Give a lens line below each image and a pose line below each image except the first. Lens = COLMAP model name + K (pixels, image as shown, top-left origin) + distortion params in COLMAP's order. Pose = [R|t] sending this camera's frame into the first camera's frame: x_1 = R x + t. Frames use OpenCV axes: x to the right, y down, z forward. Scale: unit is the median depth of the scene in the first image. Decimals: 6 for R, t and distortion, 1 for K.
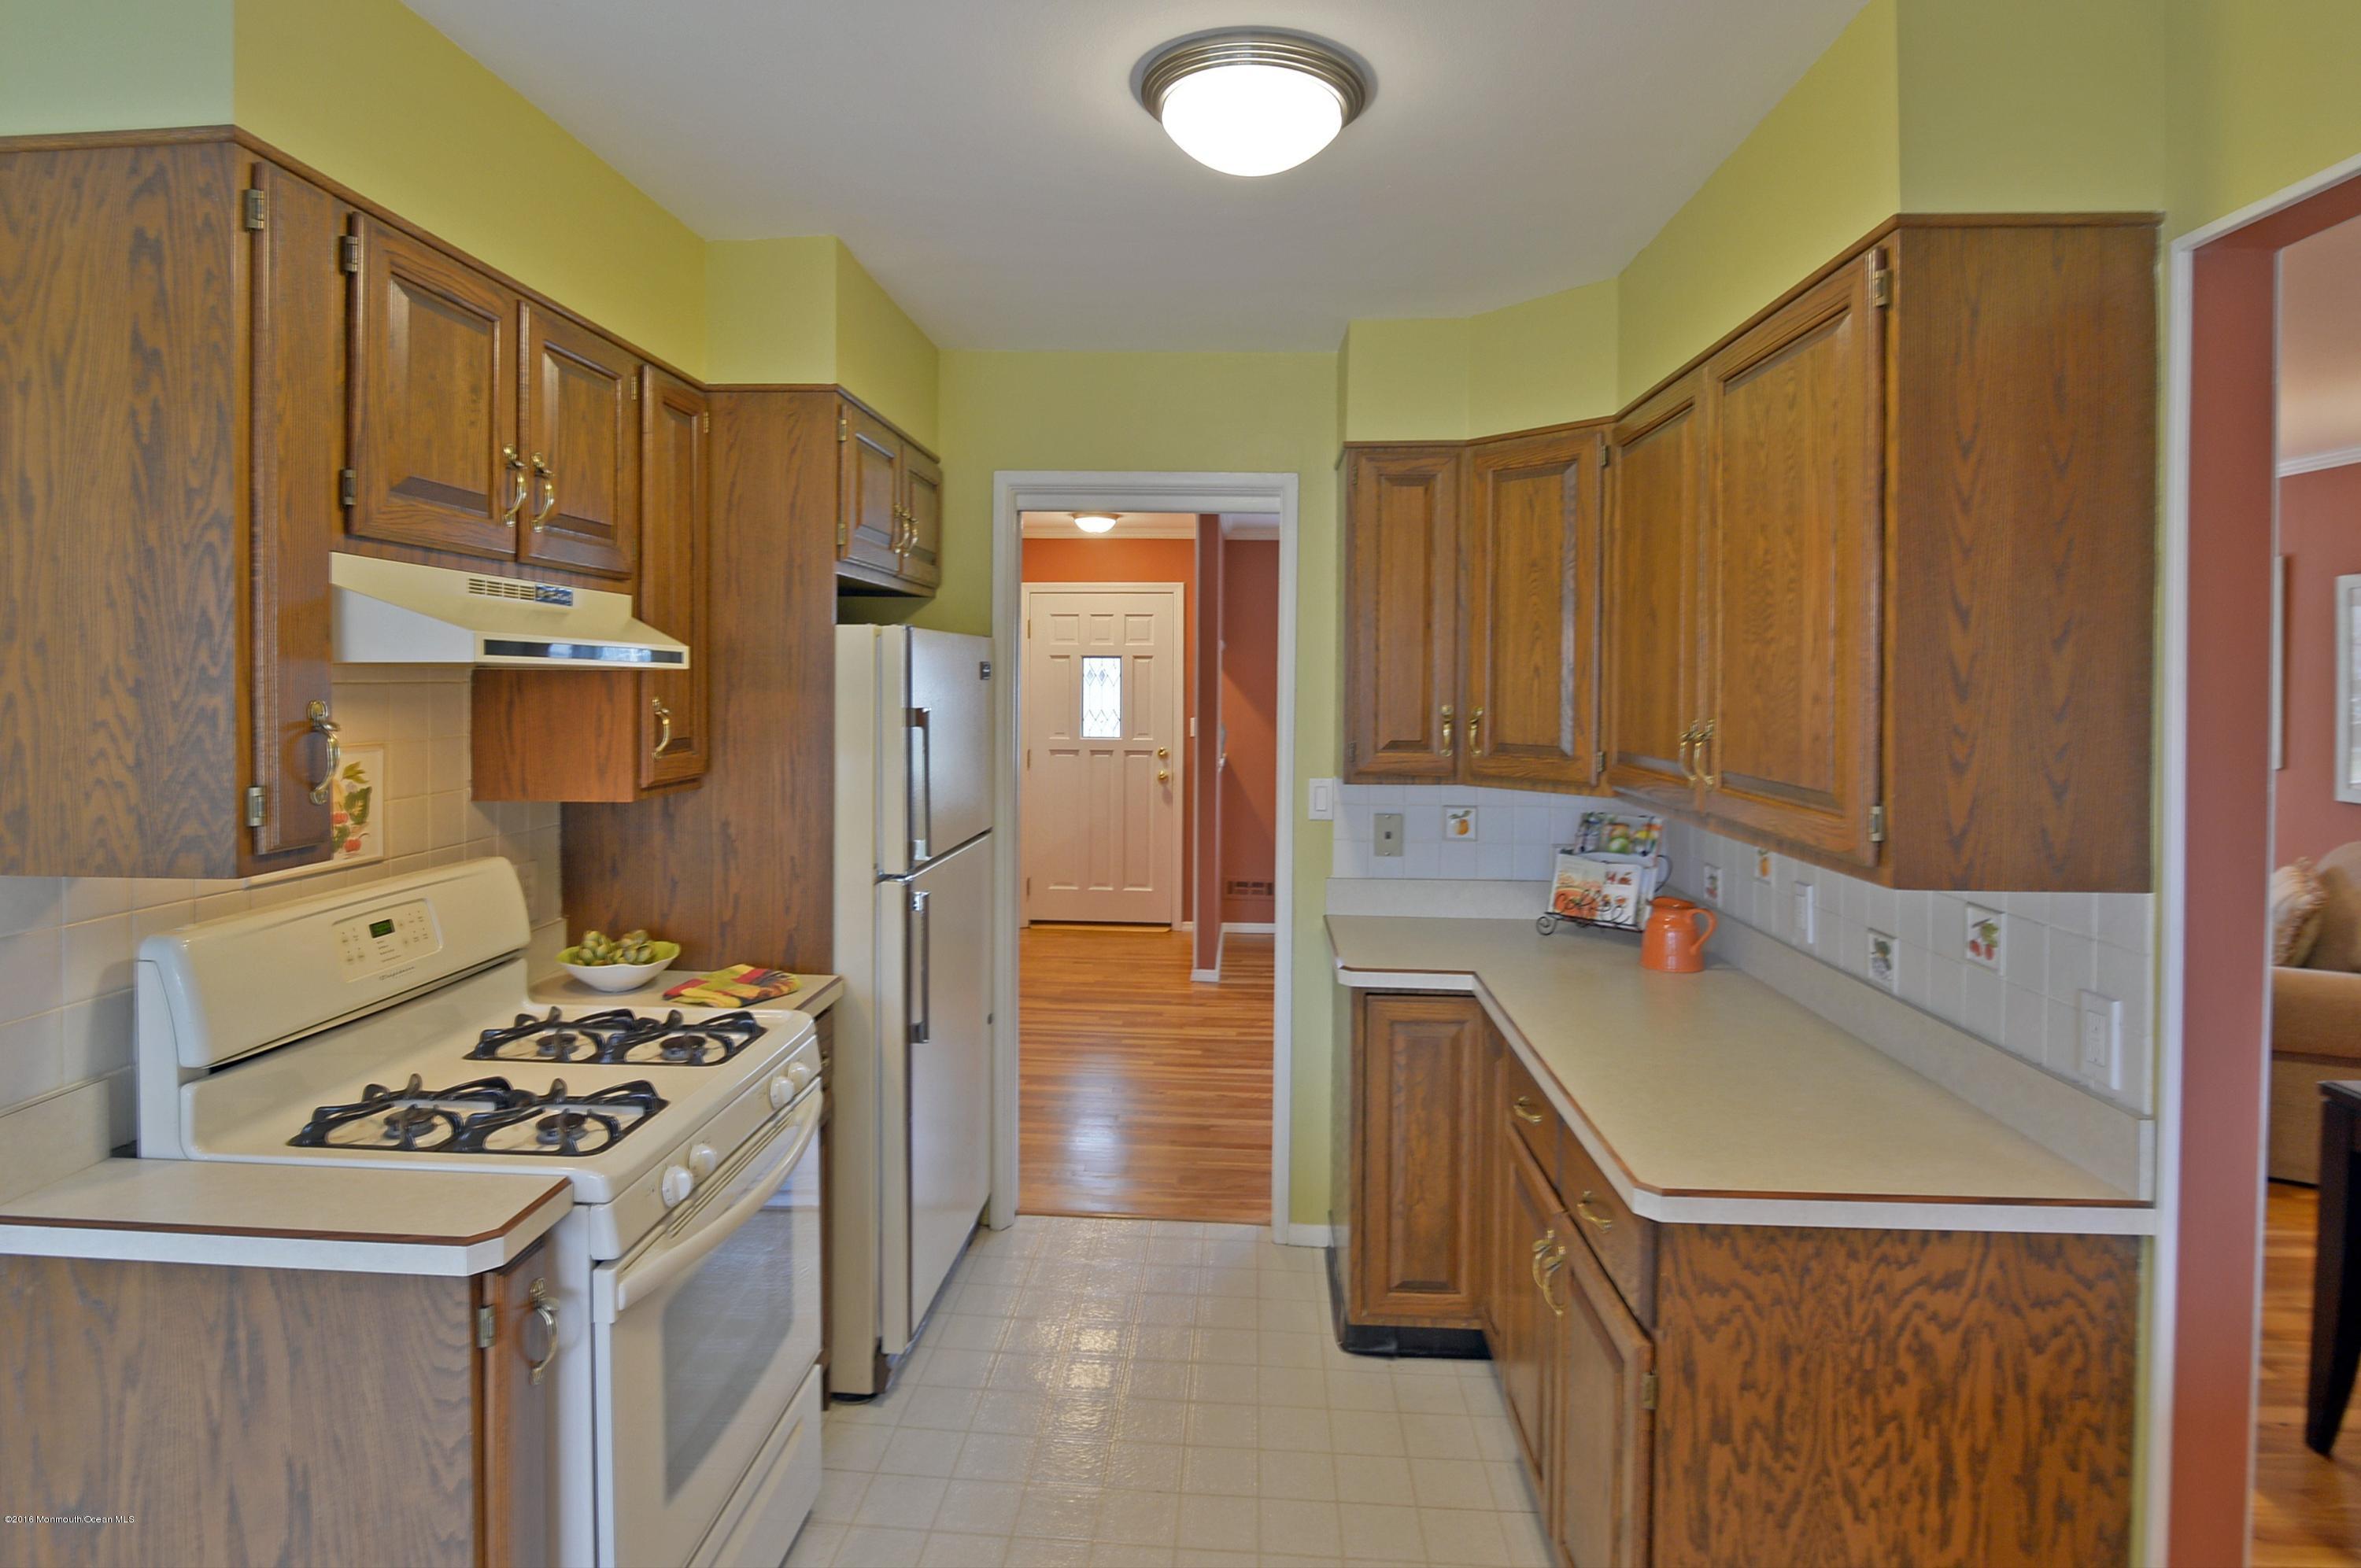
lens RADIAL K [[1116.2, 0, 1034.3], [0, 1116.2, 676.4], [0, 0, 1]] dist [-0.015658, 0.000156]
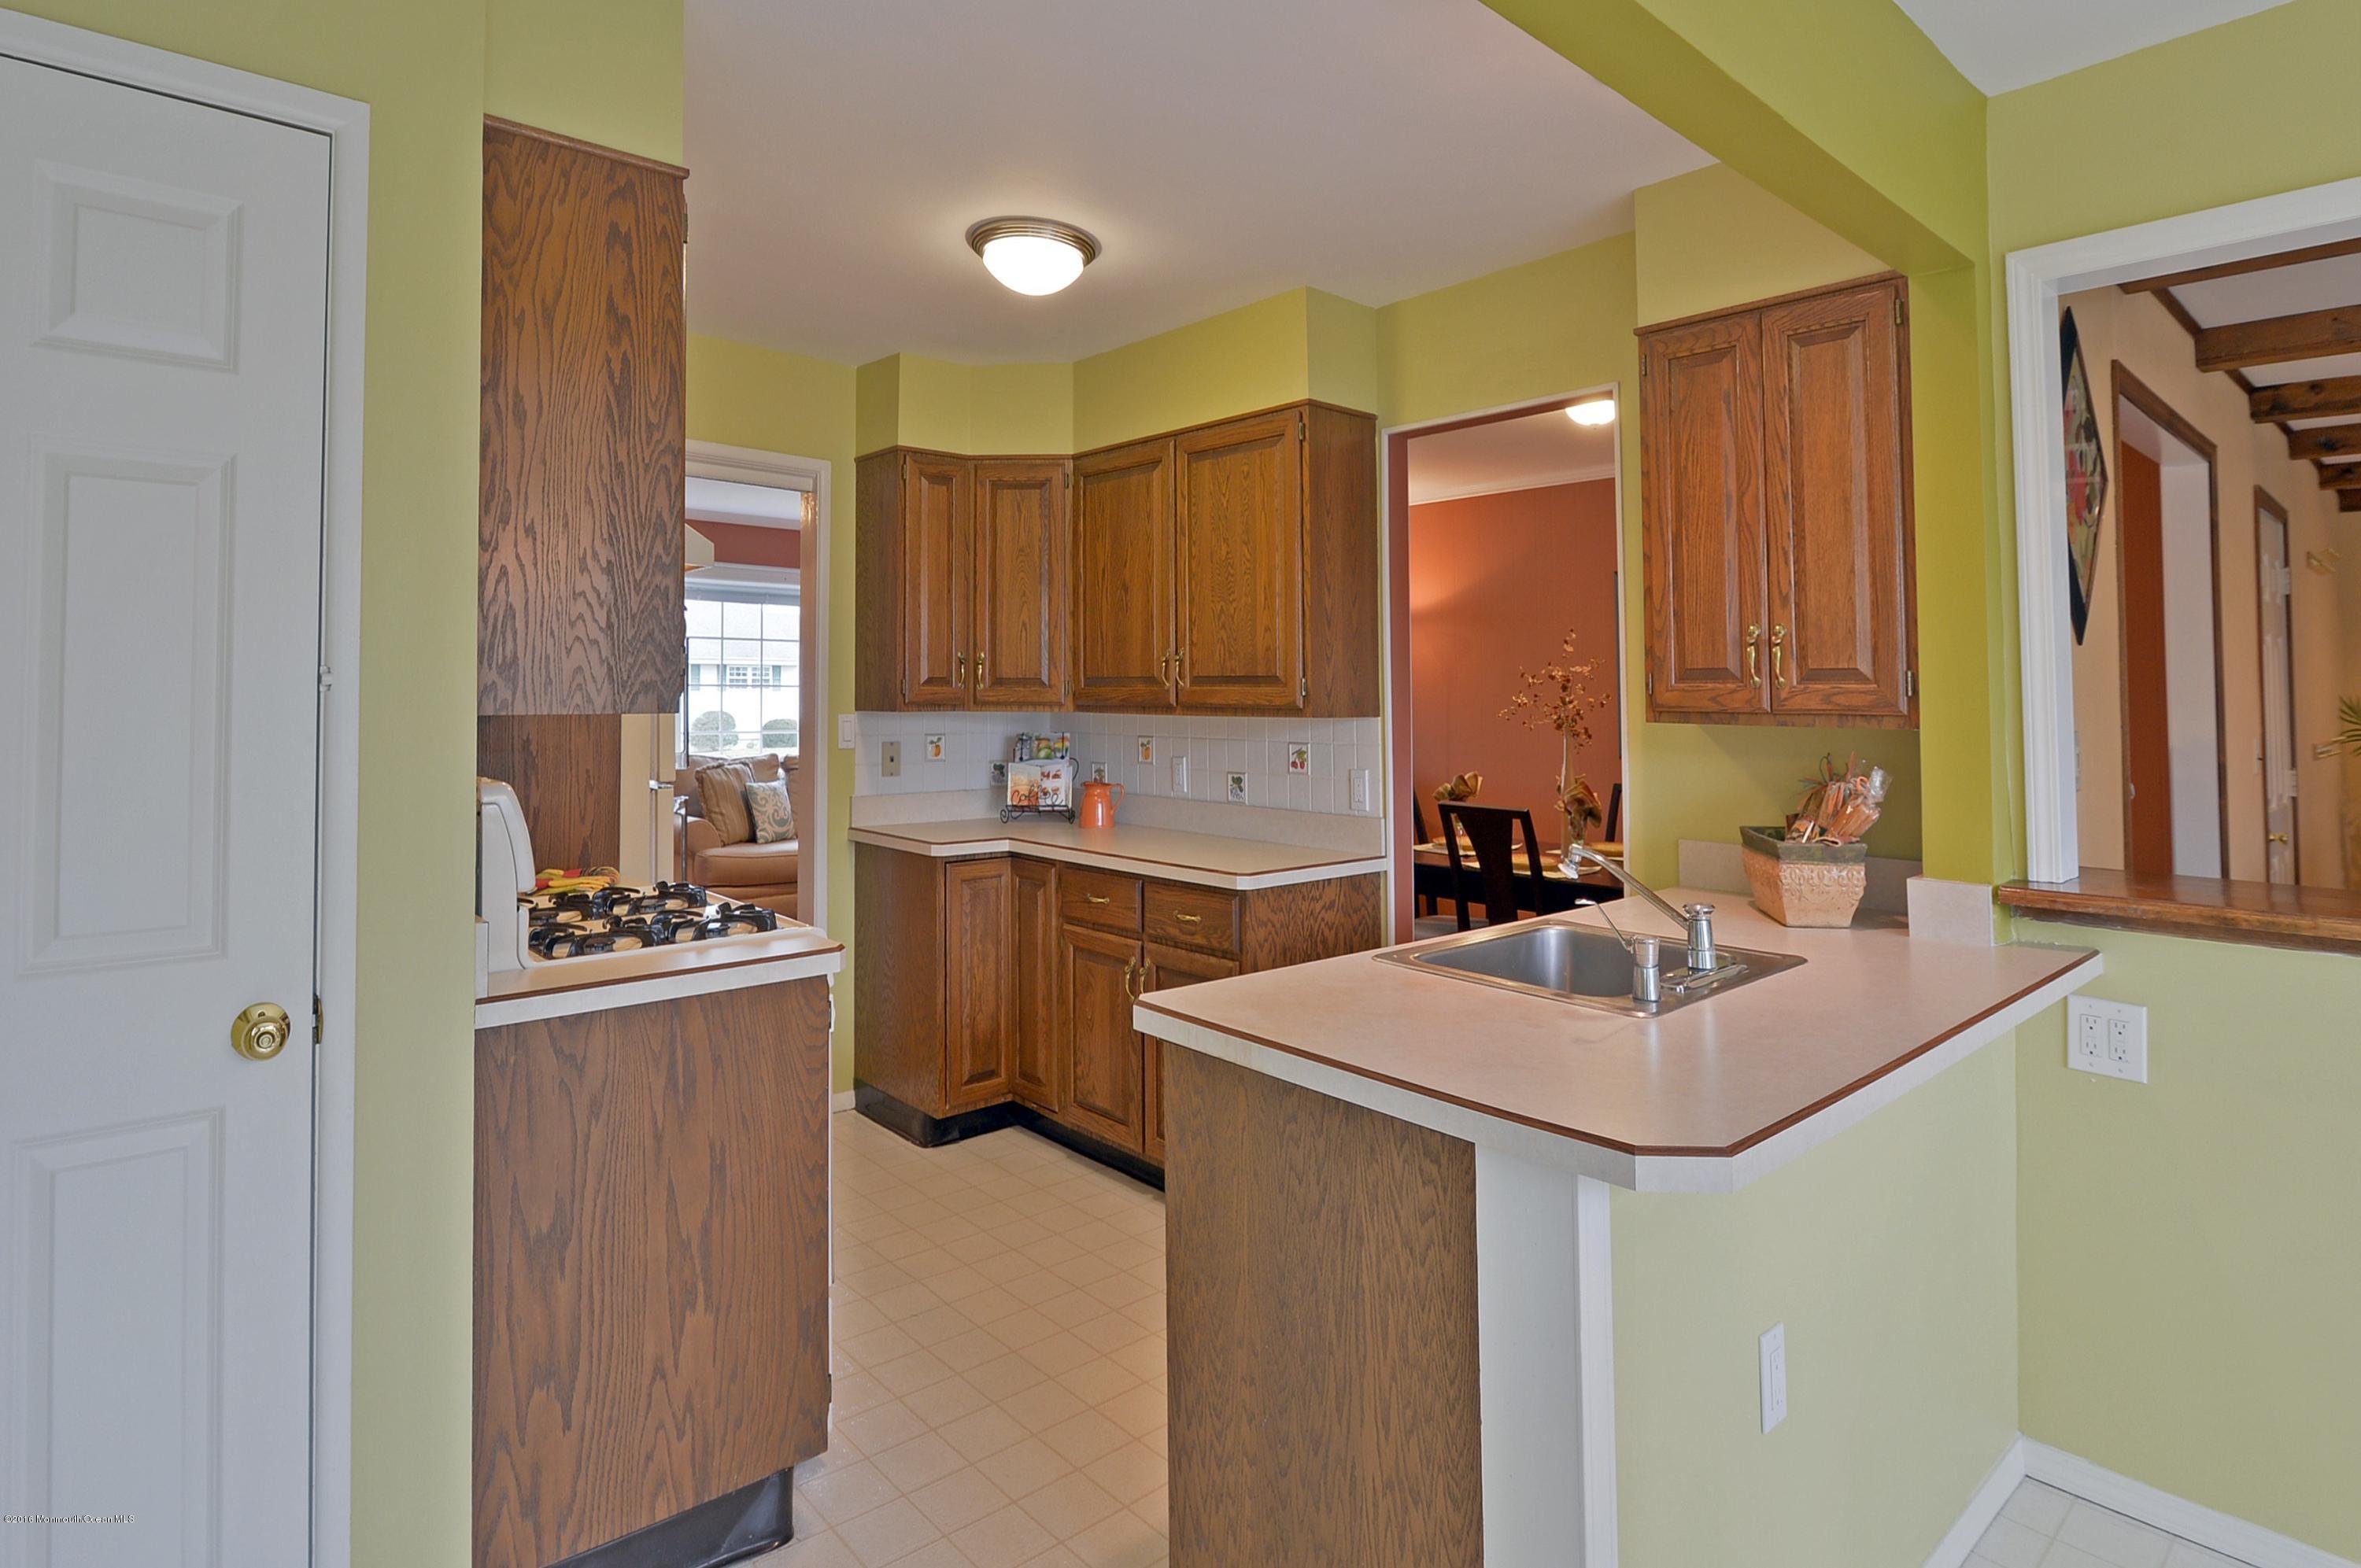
lens RADIAL K [[1311.6, 0, 1168.9], [0, 1311.6, 578.4], [0, 0, 1]] dist [-0.026318, 0.002754]
pose [[0.651444, 0.055746, 0.756646, -1.265239], [0.004609, 0.996988, -0.077421, 0.118741], [-0.758683, 0.053922, 0.649225, -0.410495]]
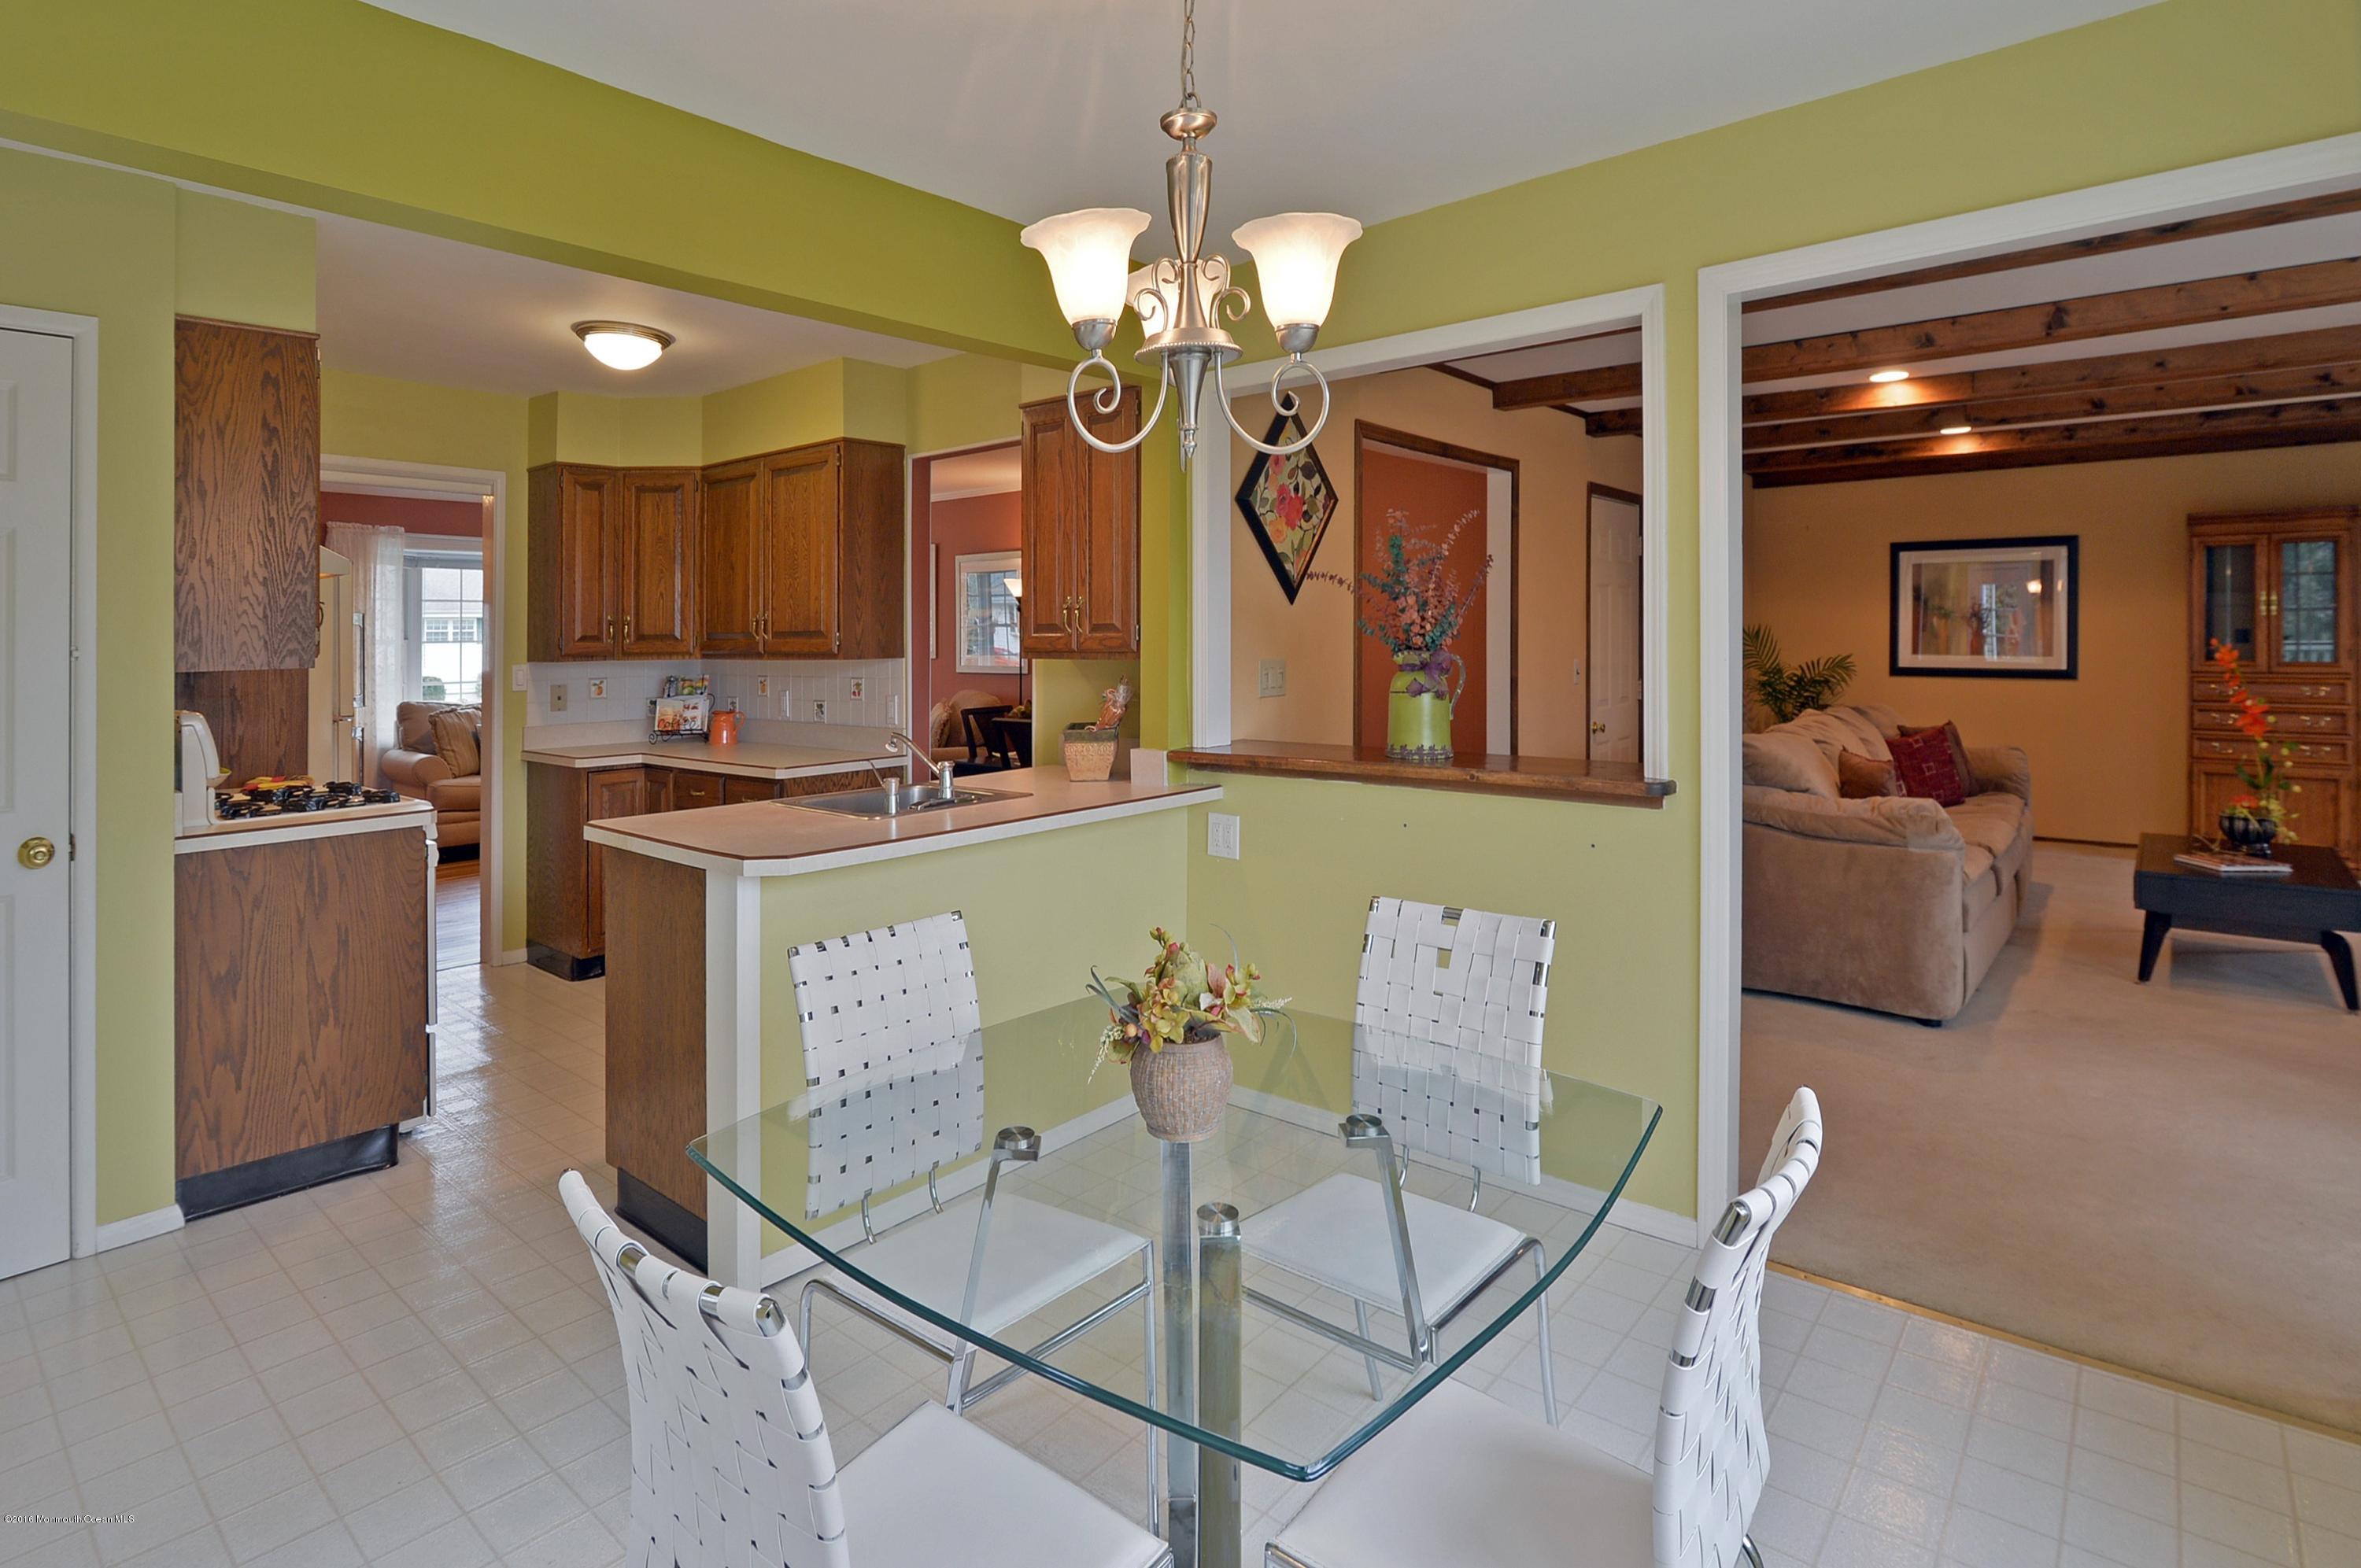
lens RADIAL K [[1192.3, 0, 1153.7], [0, 1192.3, 538.2], [0, 0, 1]] dist [-0.026667, 0.002503]
pose [[0.514901, 0.046215, 0.856003, -1.548039], [0.024134, 0.997368, -0.068365, 0.102429], [-0.856910, 0.055860, 0.512430, -1.377954]]
